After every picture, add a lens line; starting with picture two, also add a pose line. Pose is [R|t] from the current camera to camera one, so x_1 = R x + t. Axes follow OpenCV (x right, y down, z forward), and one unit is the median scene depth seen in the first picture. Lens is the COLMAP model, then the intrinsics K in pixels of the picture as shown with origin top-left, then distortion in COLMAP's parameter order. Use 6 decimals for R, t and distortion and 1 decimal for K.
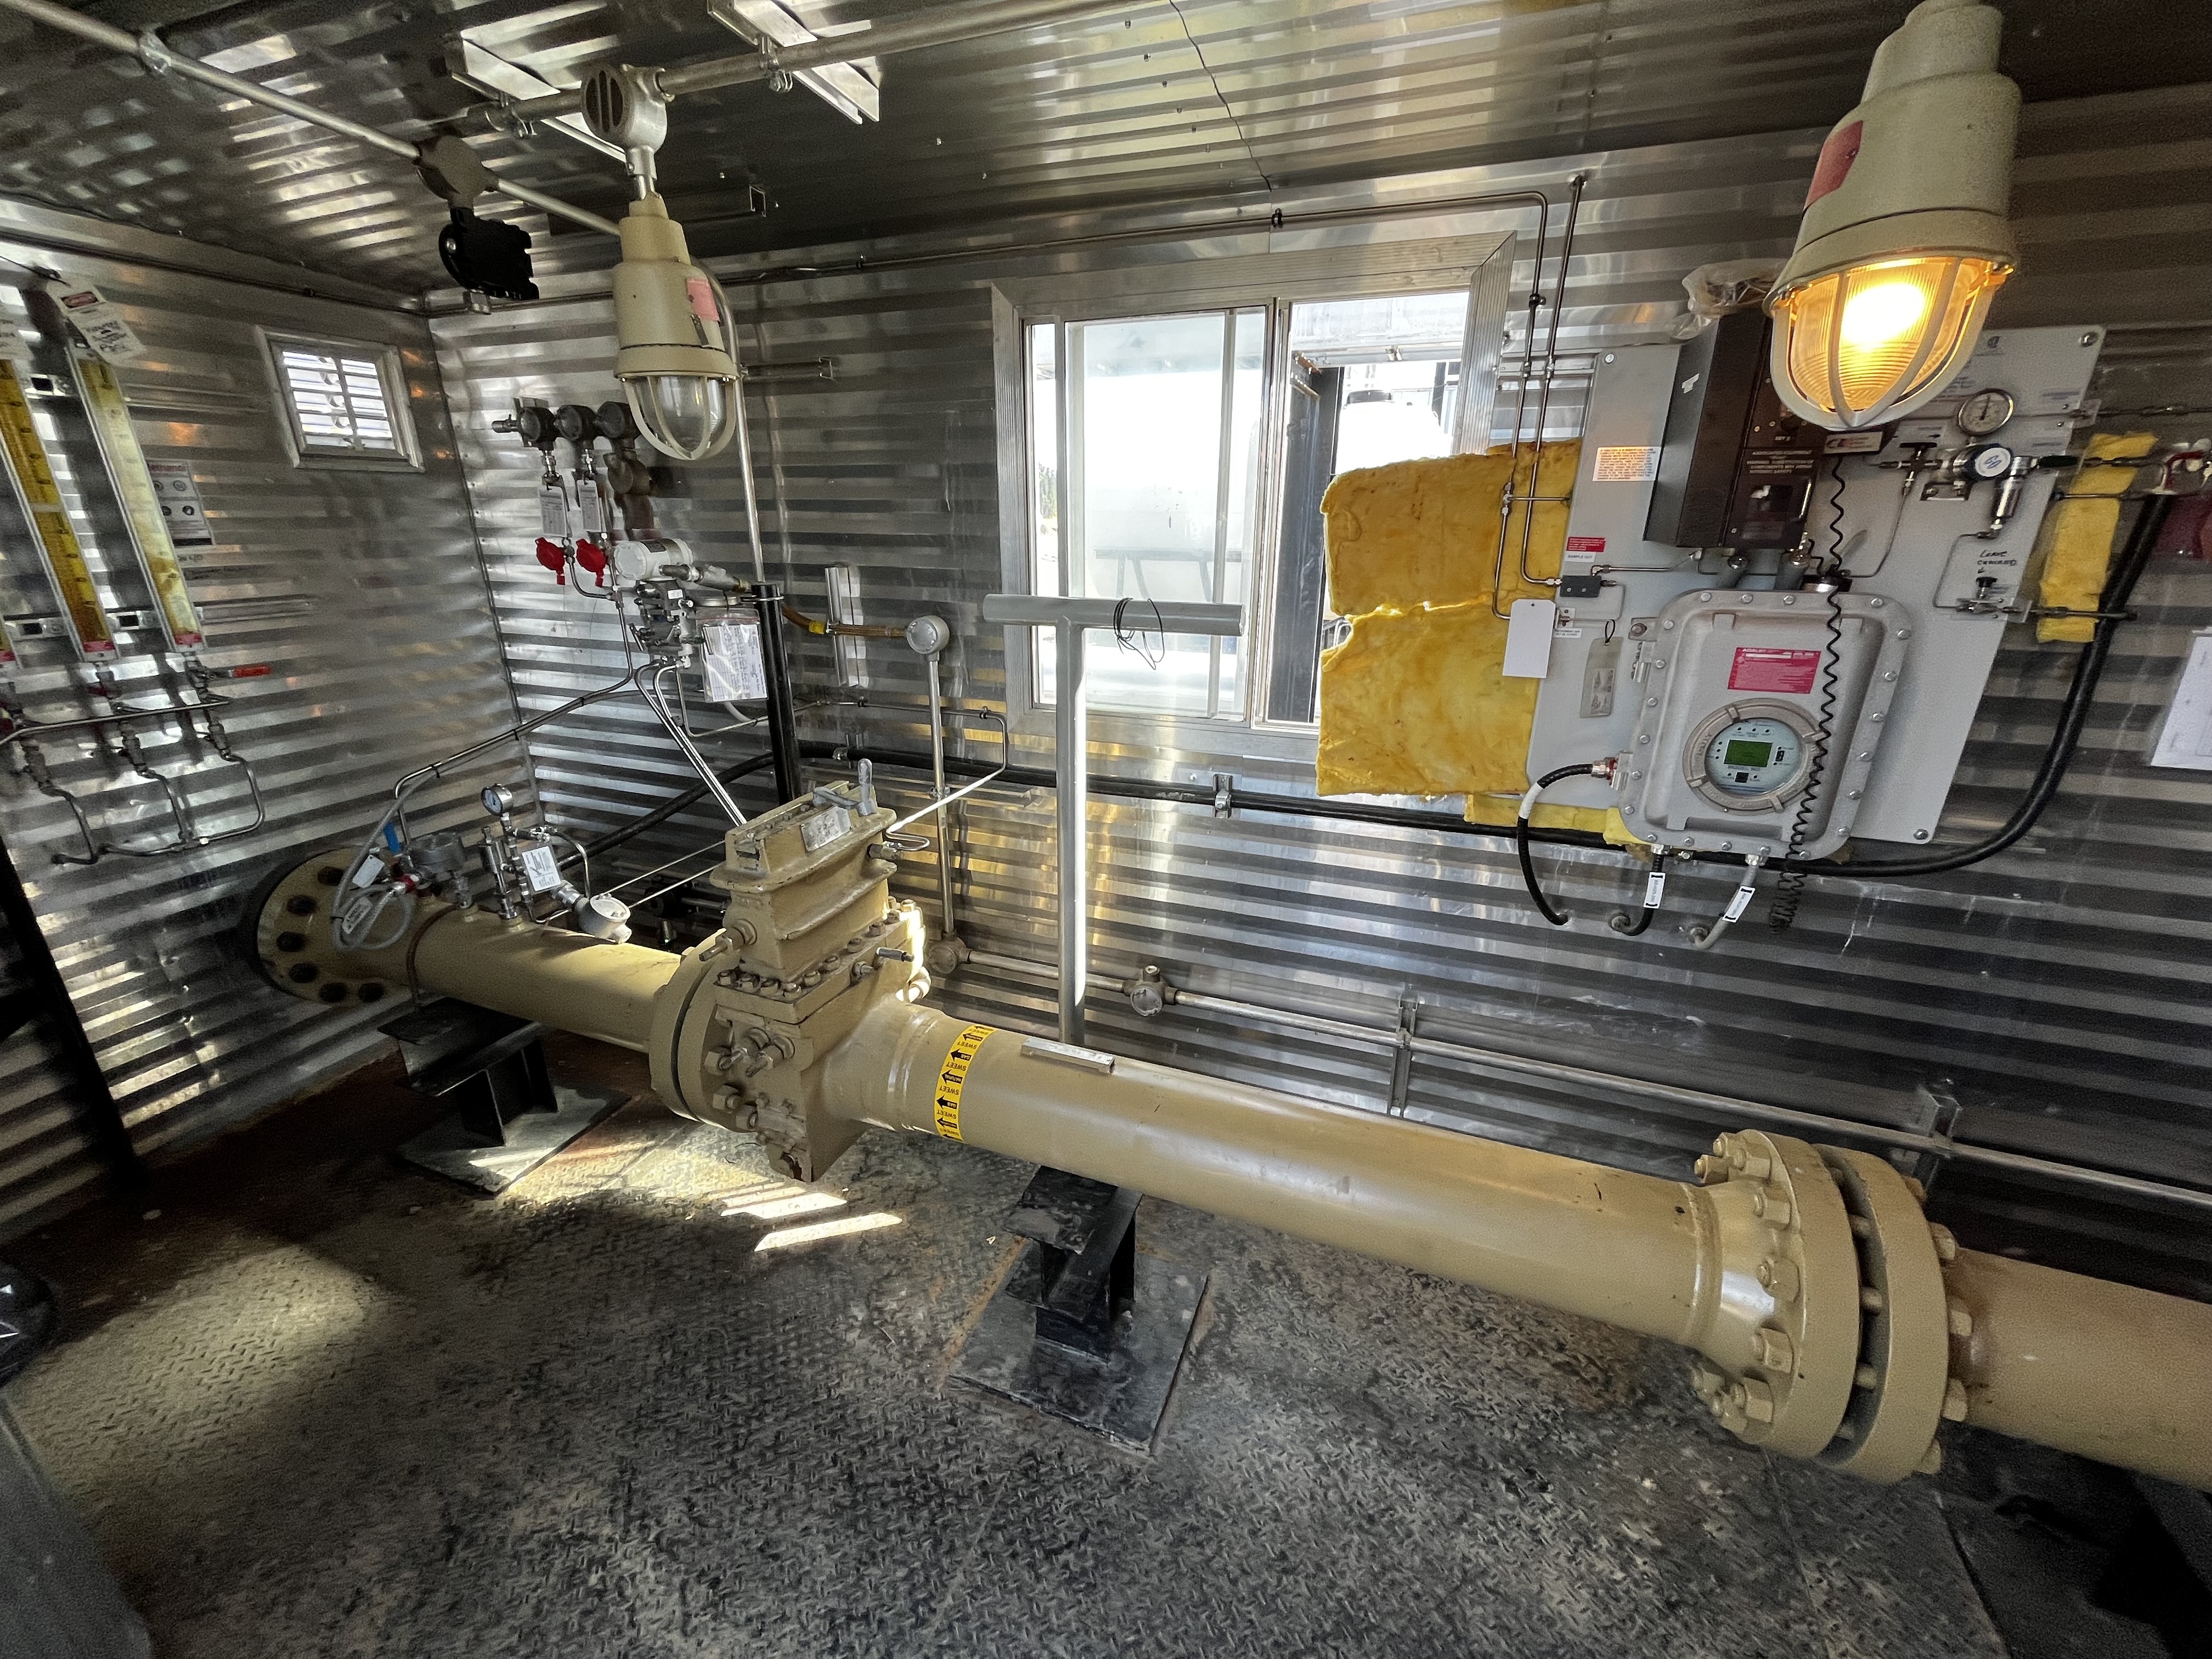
lens RADIAL K [[889.1, 0, 1100.8], [0, 889.1, 830.6], [0, 0, 1]] dist [-0.002000, -0.000909]
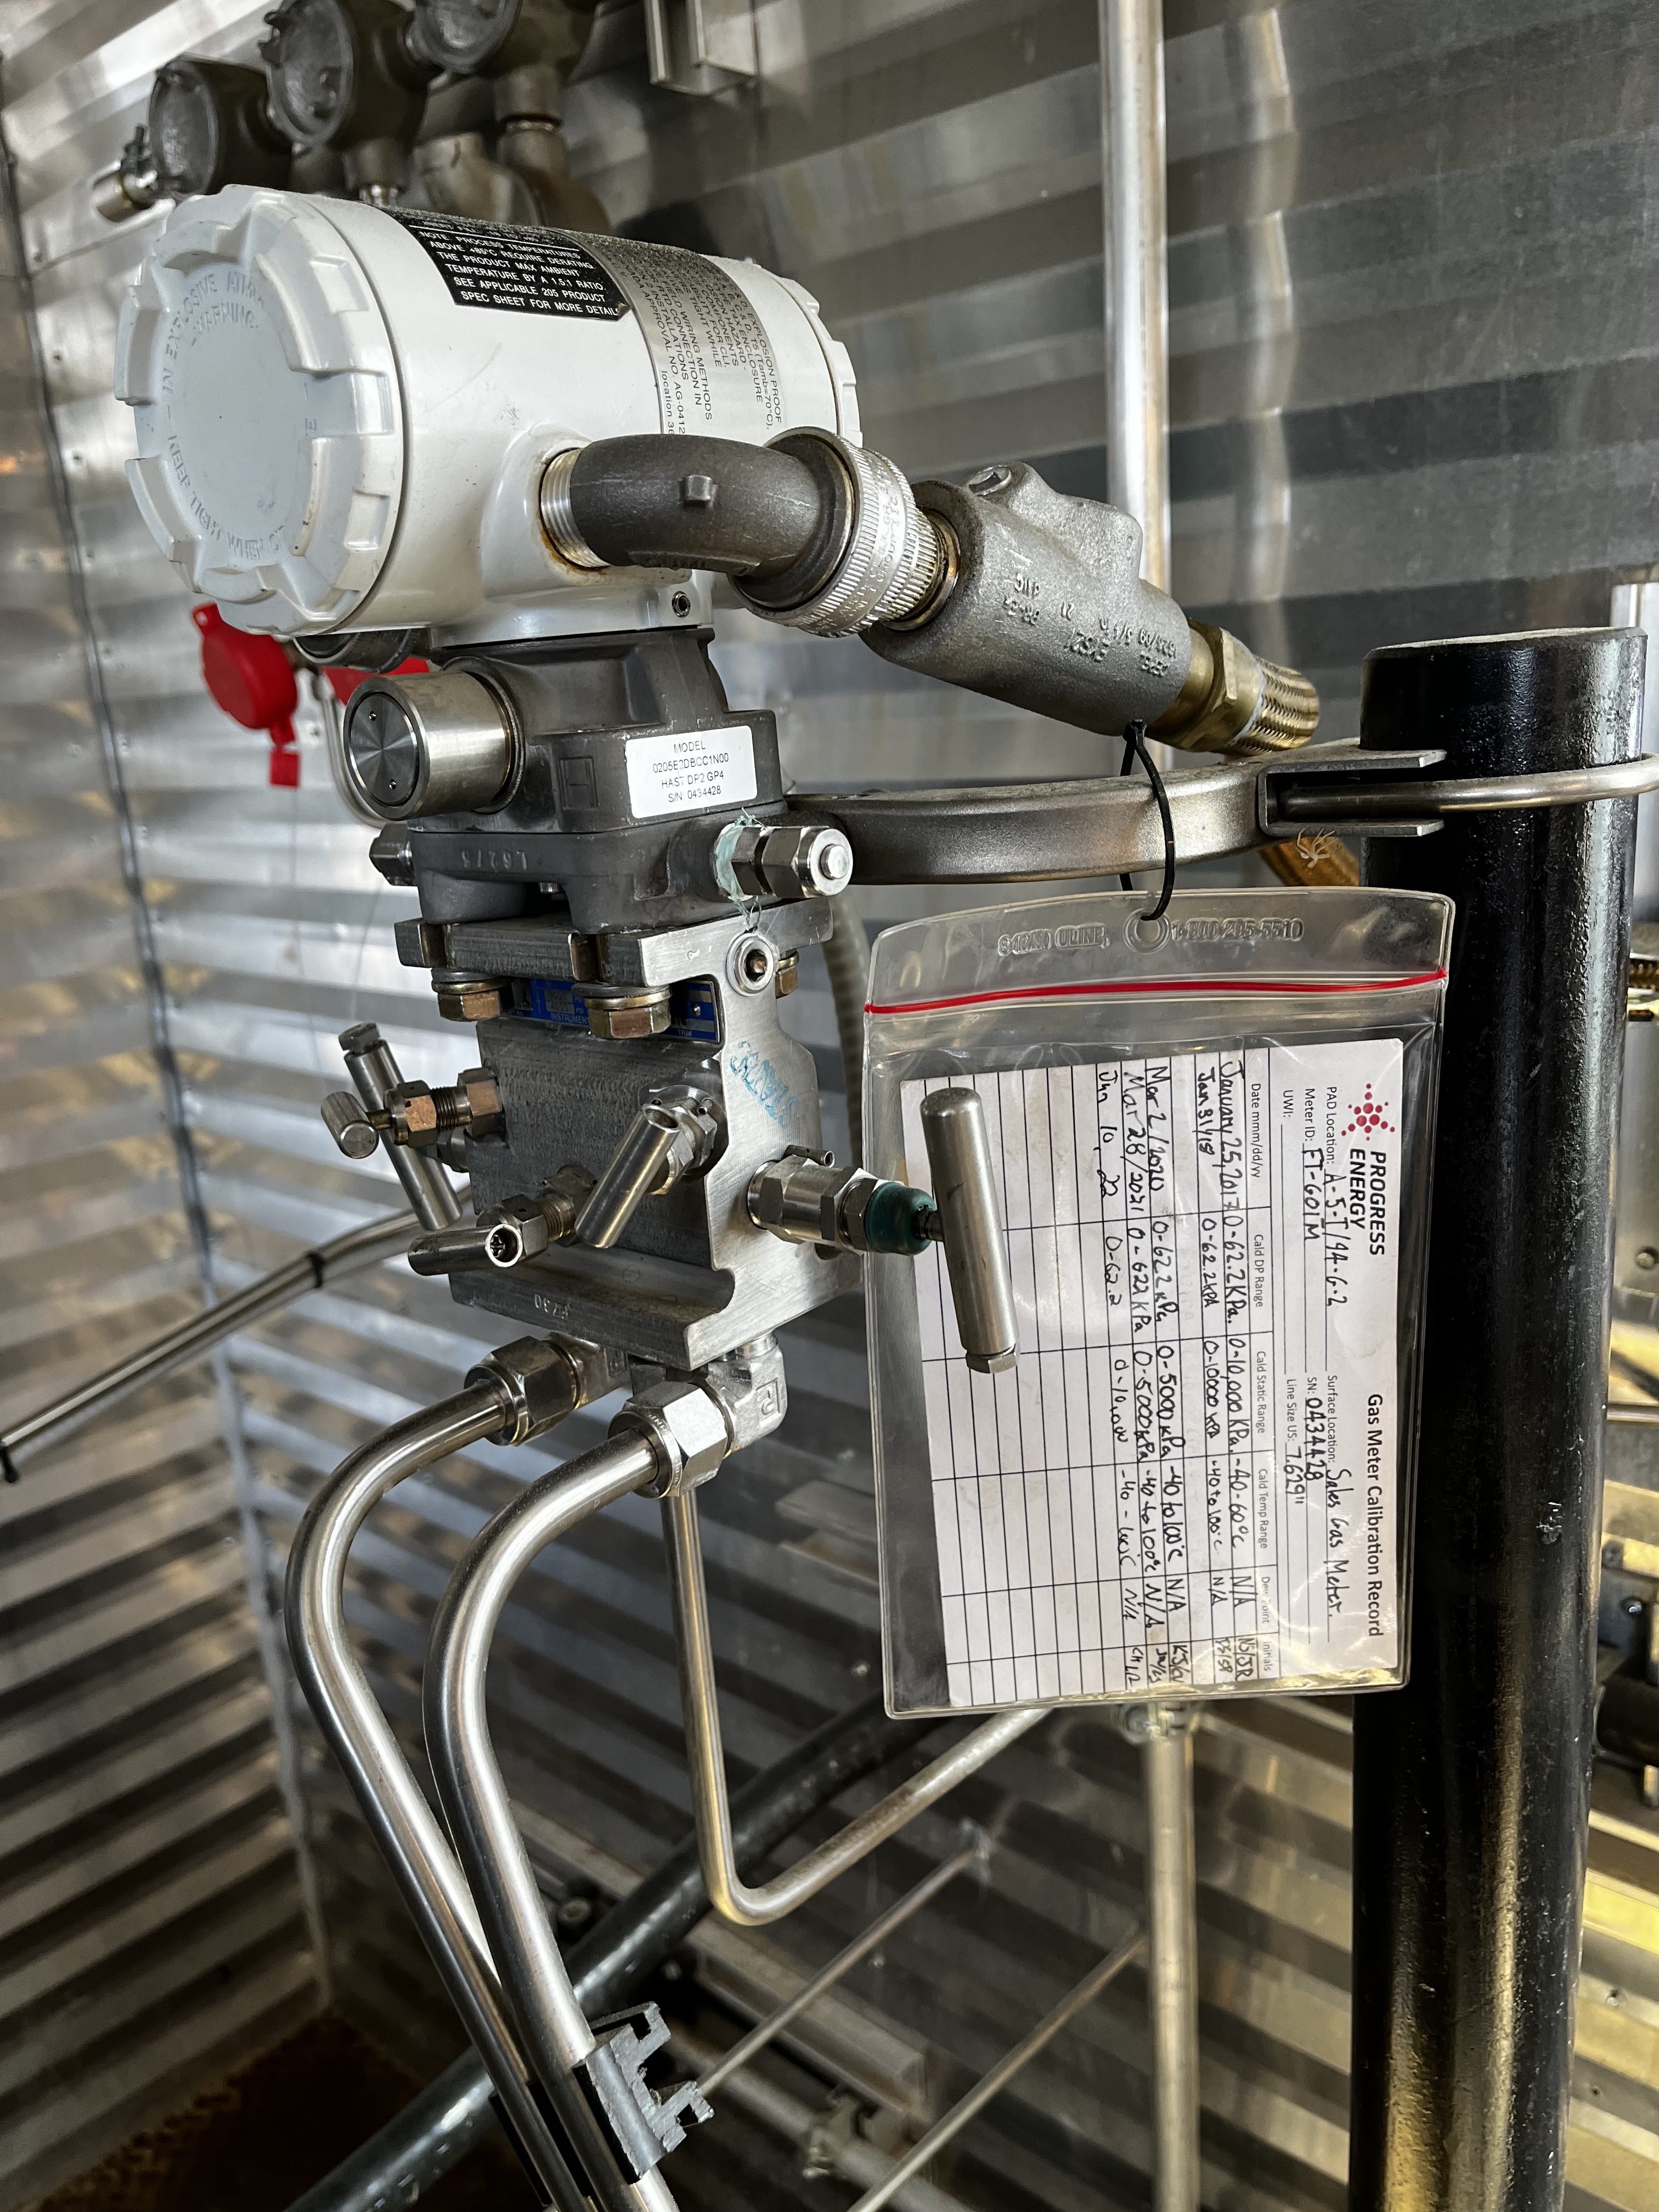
lens RADIAL K [[1667.1, 0, 832.9], [0, 1667.1, 1107.7], [0, 0, 1]] dist [0.038168, -0.071783]
pose [[0.935079, 0.016908, -0.354035, -0.468292], [-0.044470, 0.996565, -0.069861, -0.254223], [0.351637, 0.081070, 0.932619, 0.982937]]
